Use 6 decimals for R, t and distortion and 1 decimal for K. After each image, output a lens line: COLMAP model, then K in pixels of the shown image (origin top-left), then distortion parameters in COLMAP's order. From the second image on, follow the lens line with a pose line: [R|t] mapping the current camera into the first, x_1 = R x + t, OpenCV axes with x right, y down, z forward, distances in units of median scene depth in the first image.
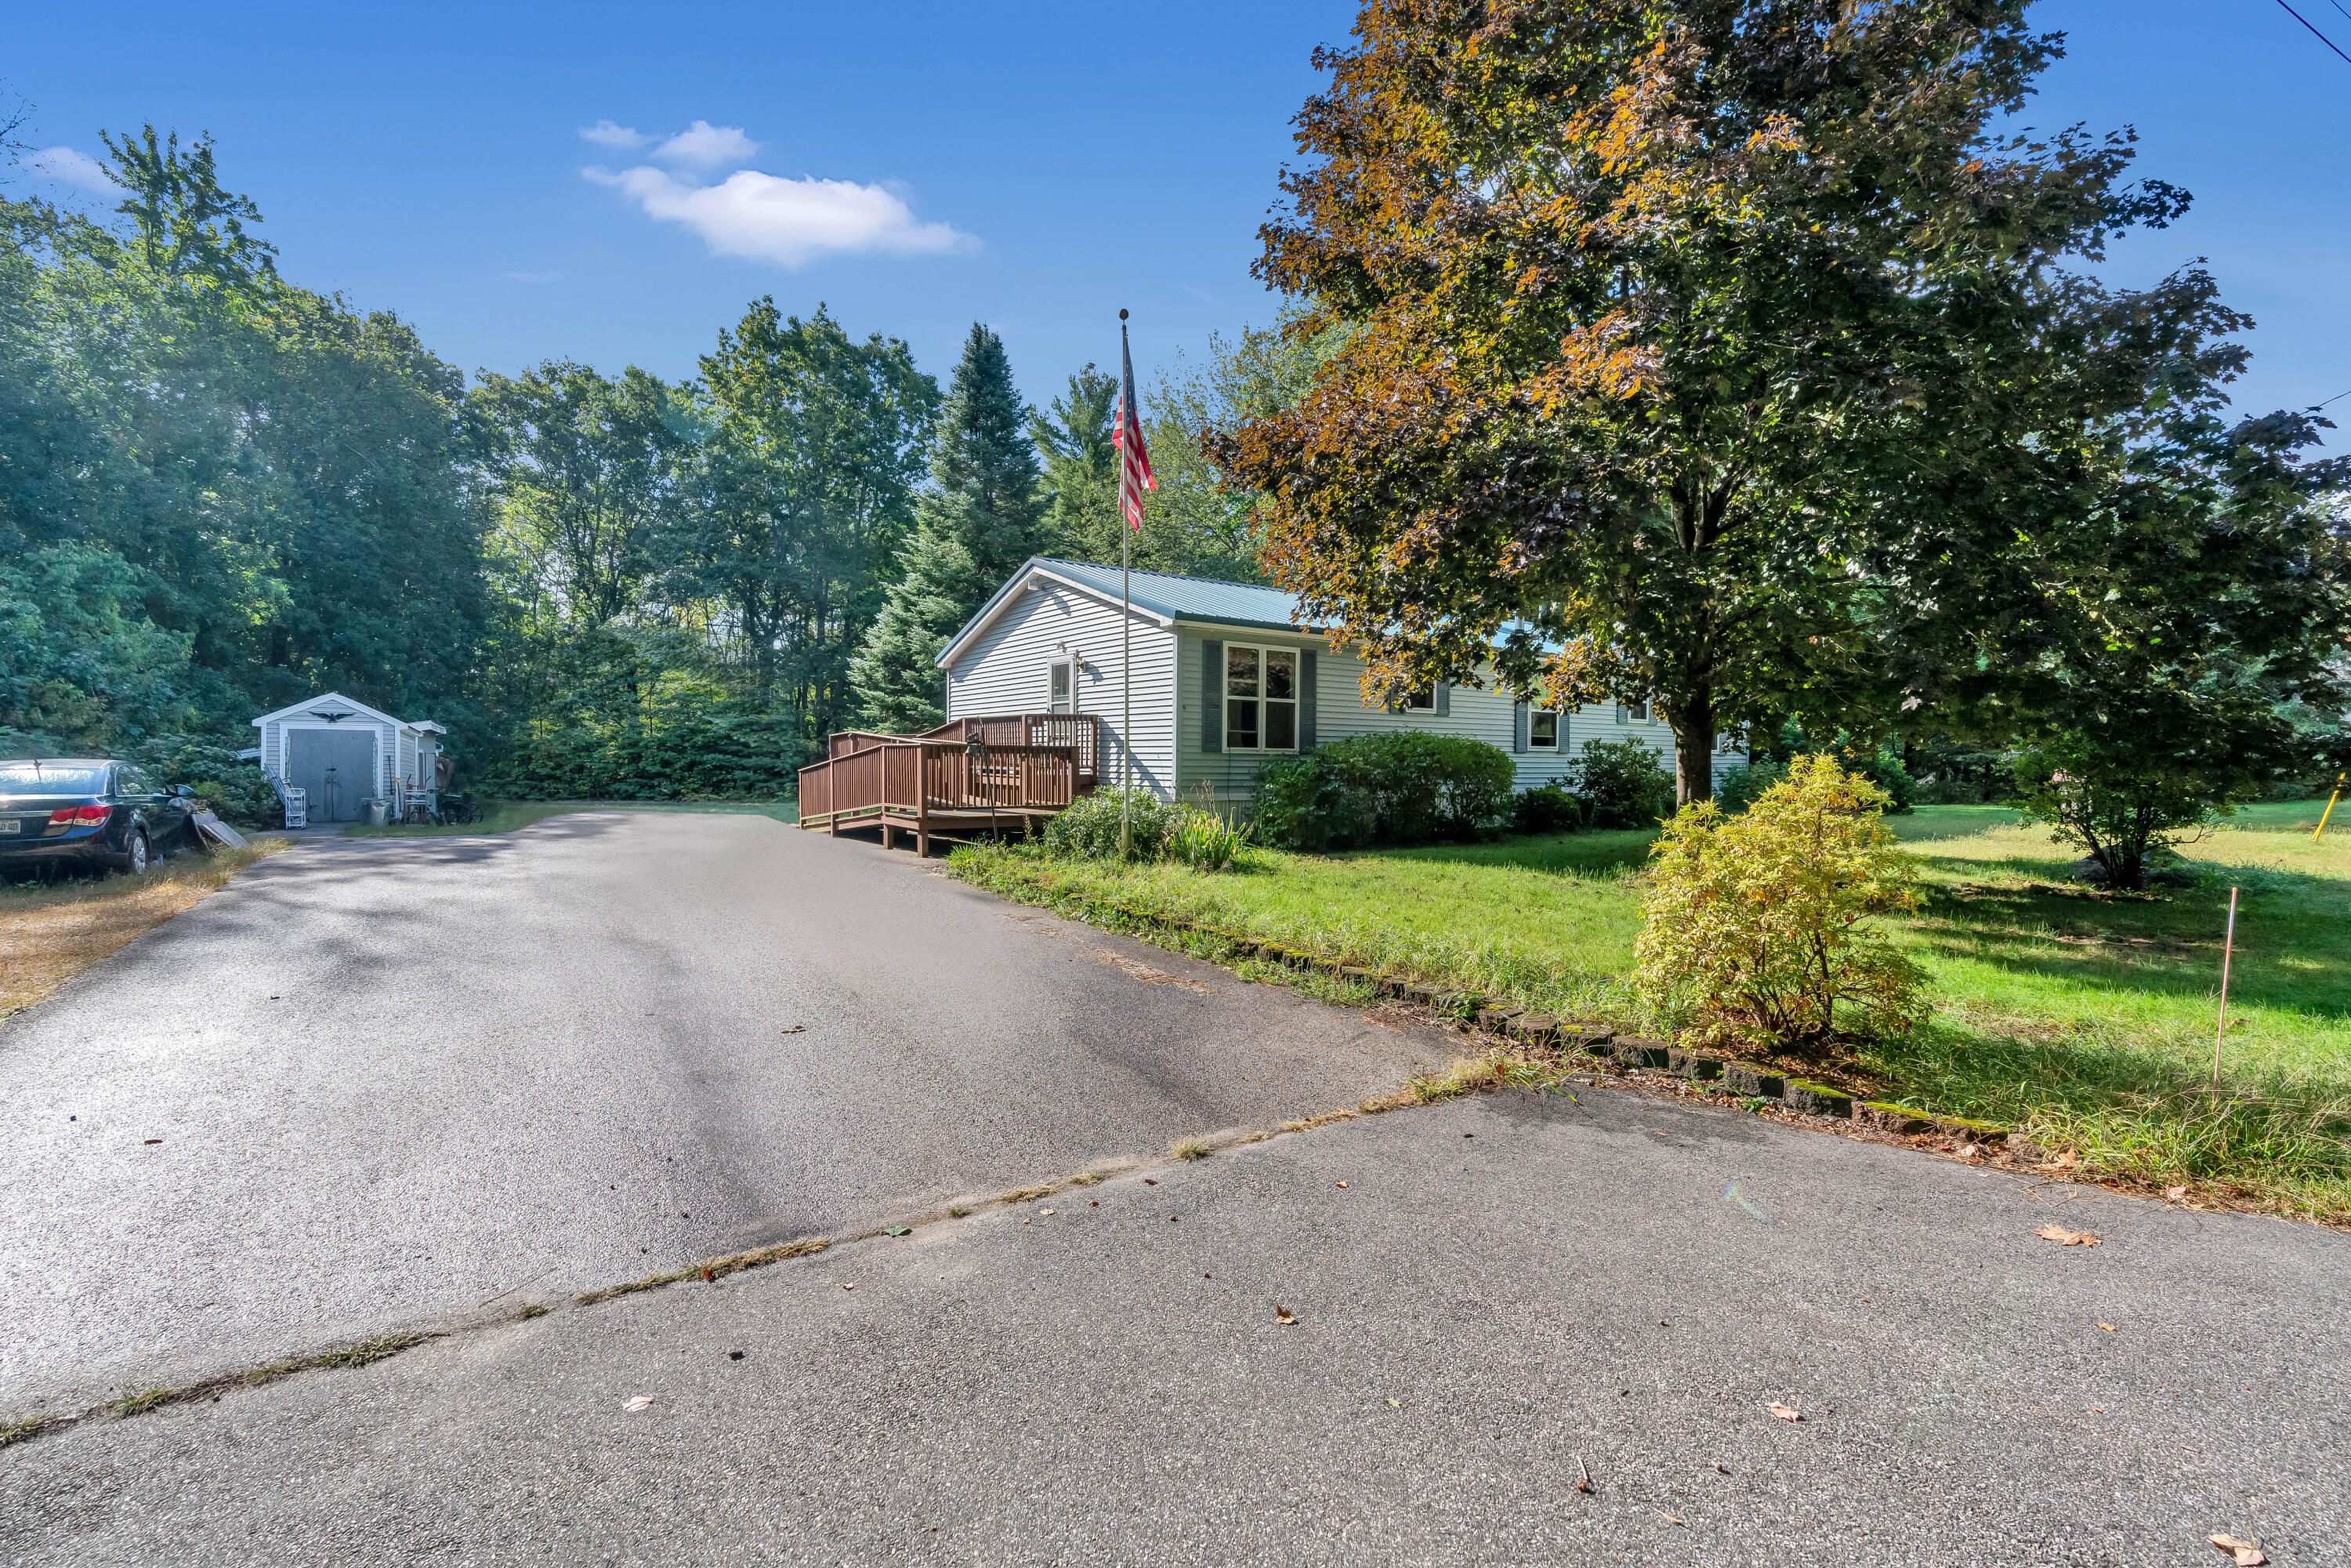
lens RADIAL K [[1058.8, 0, 1175.3], [0, 1058.8, 775.2], [0, 0, 1]] dist [-0.013155, 0.004351]
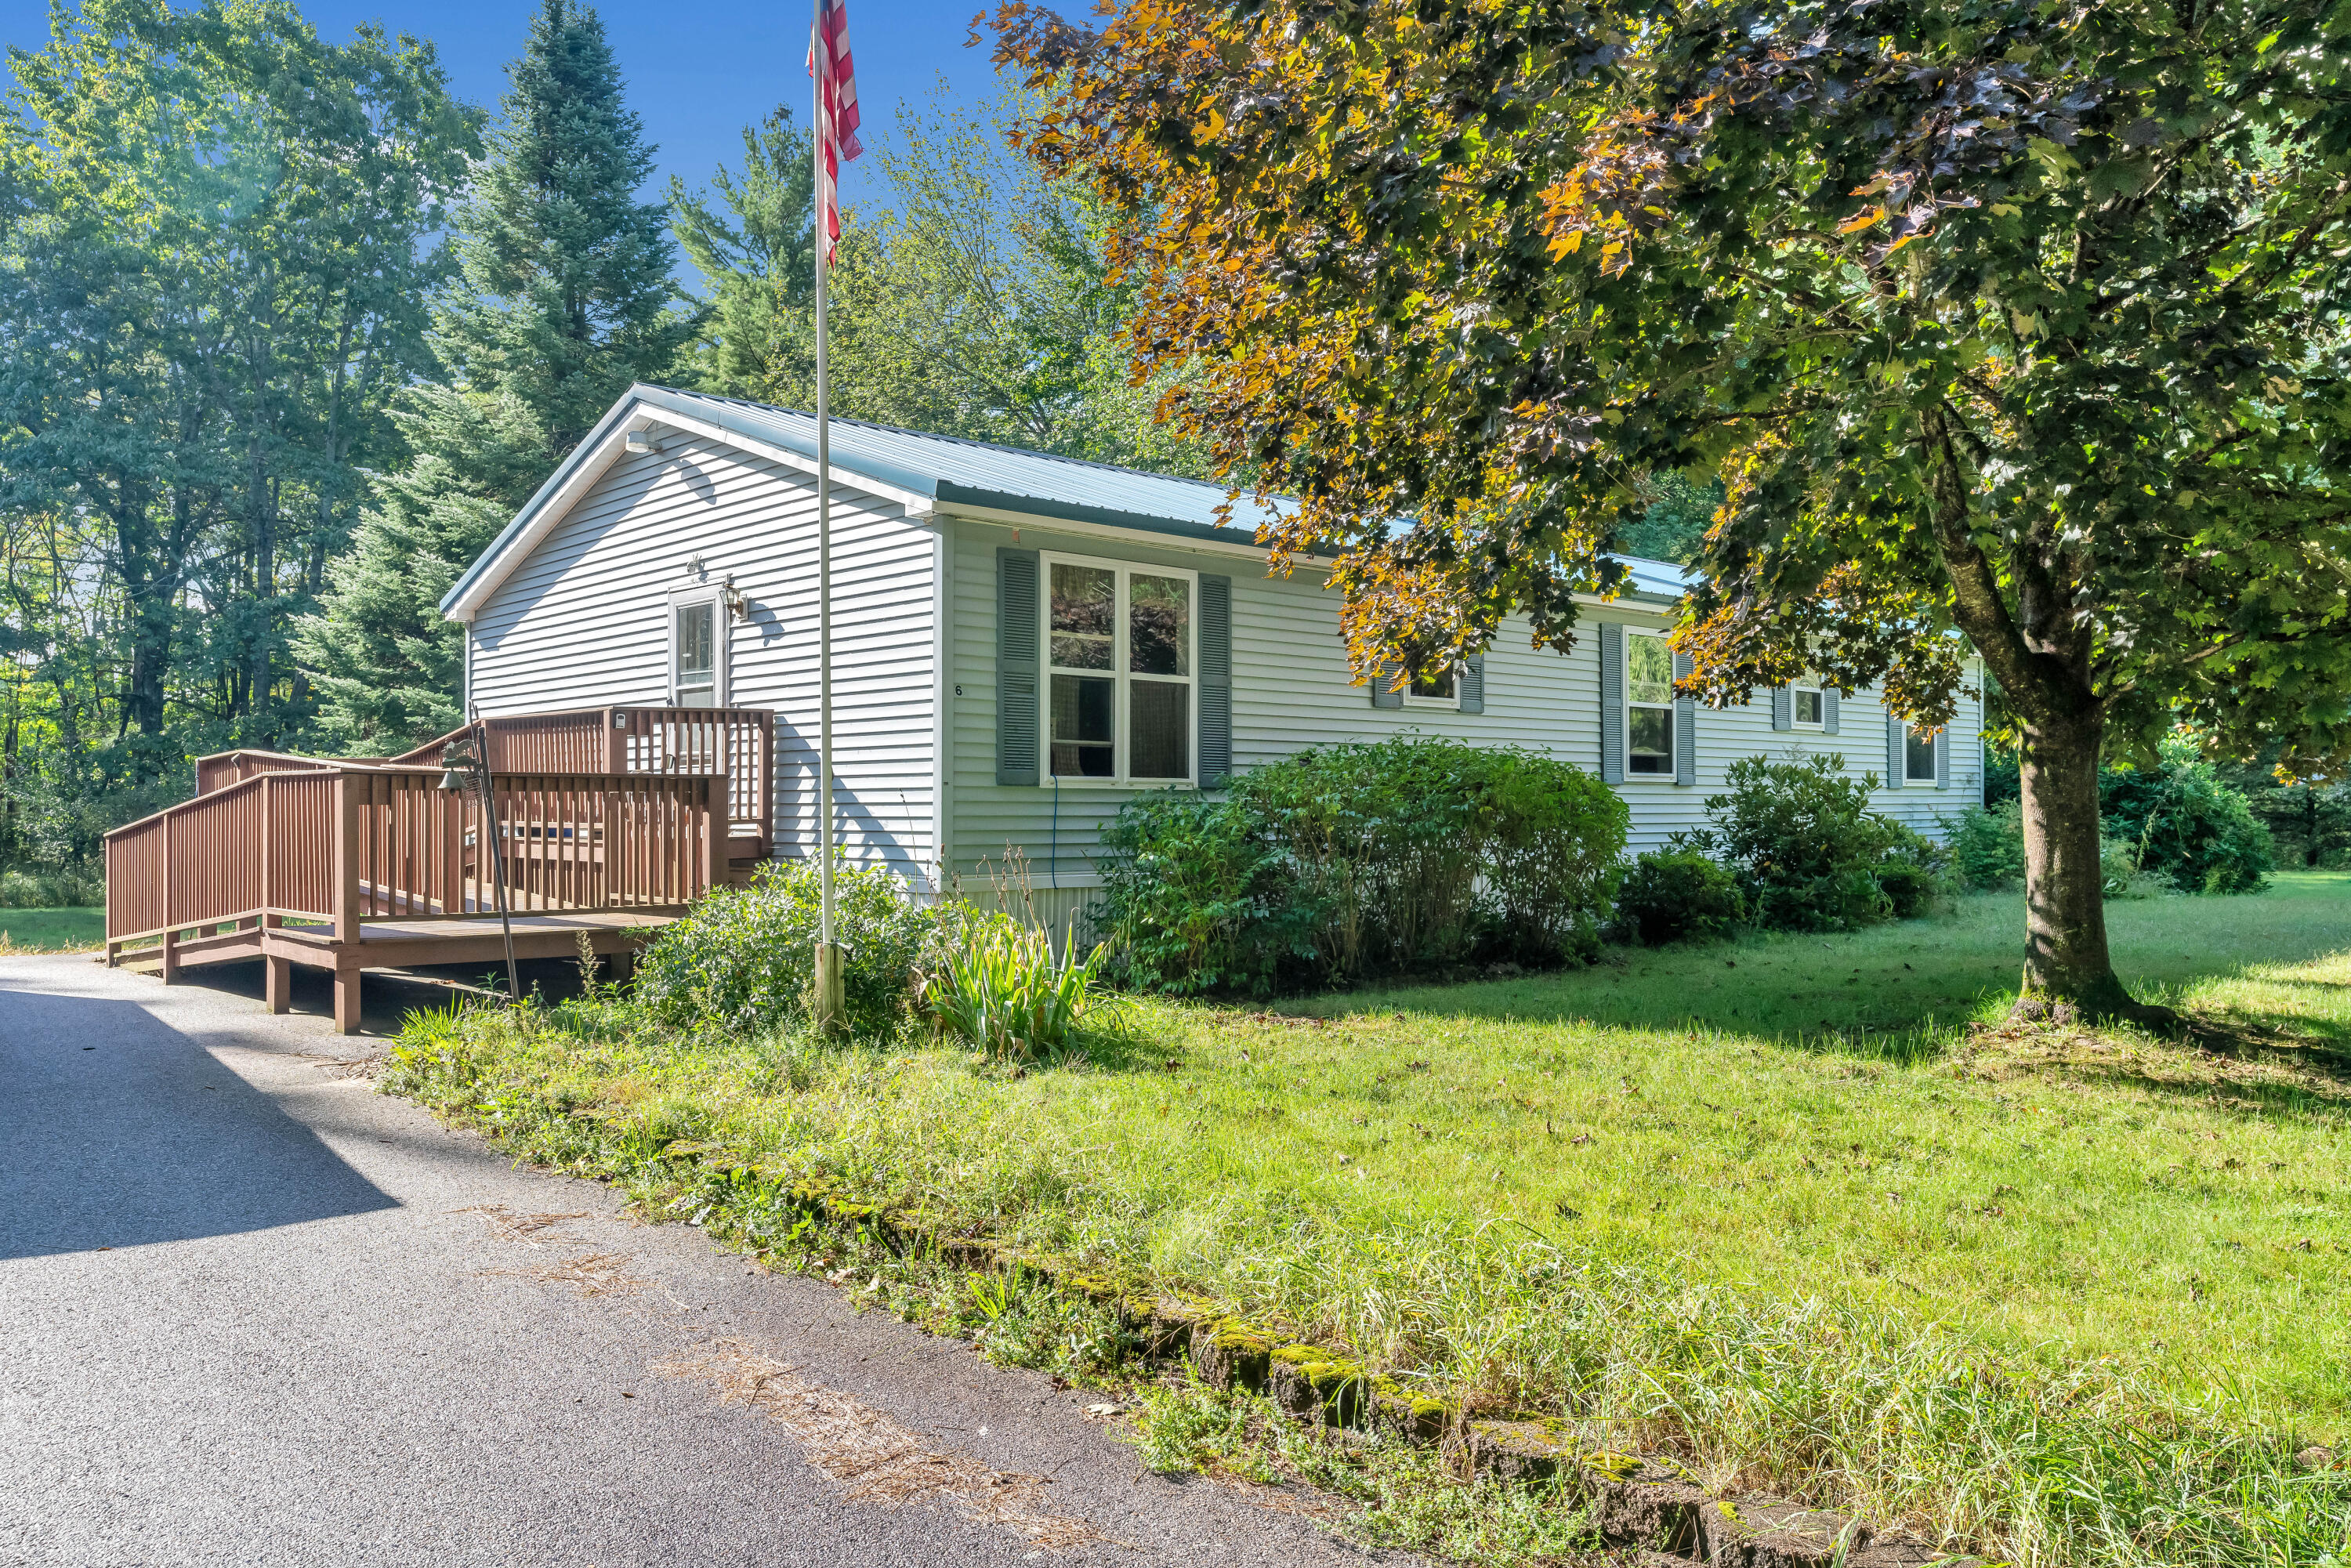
lens RADIAL K [[1775.0, 0, 1177.3], [0, 1775.0, 781.5], [0, 0, 1]] dist [0.010392, 0.020111]
pose [[0.991043, -0.006971, 0.133358, -0.000583], [0.011068, 0.999488, -0.030006, 0.000617], [-0.133081, 0.031213, 0.990614, 0.197380]]
